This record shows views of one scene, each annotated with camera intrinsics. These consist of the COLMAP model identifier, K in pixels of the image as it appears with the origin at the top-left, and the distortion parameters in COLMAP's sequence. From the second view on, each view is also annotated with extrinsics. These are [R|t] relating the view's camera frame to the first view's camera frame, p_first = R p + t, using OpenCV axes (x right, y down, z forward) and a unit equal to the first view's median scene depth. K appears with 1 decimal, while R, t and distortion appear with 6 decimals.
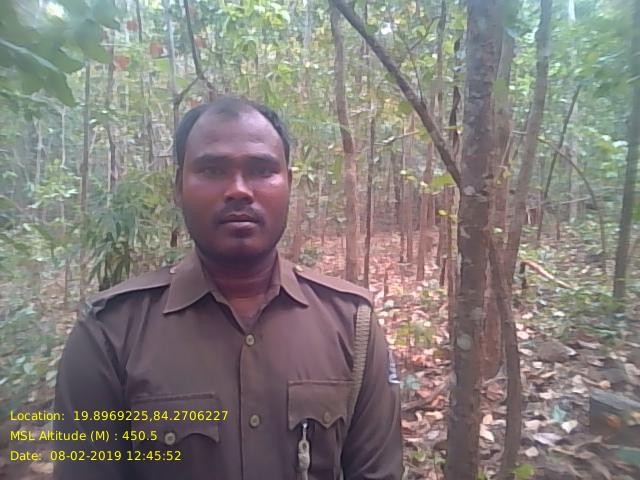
lens RADIAL K [[540.5, 0, 323.0], [0, 540.5, 238.4], [0, 0, 1]] dist [0.092060, -0.241707]
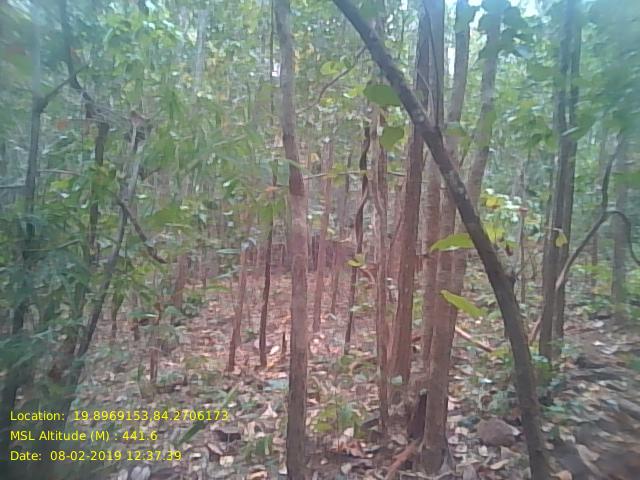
lens RADIAL K [[537.2, 0, 324.7], [0, 537.2, 235.8], [0, 0, 1]] dist [0.078252, -0.218180]
pose [[0.973287, 0.031314, 0.227448, -0.046403], [-0.013656, 0.996797, -0.078797, -0.030722], [-0.229187, 0.073586, 0.970597, 0.190691]]
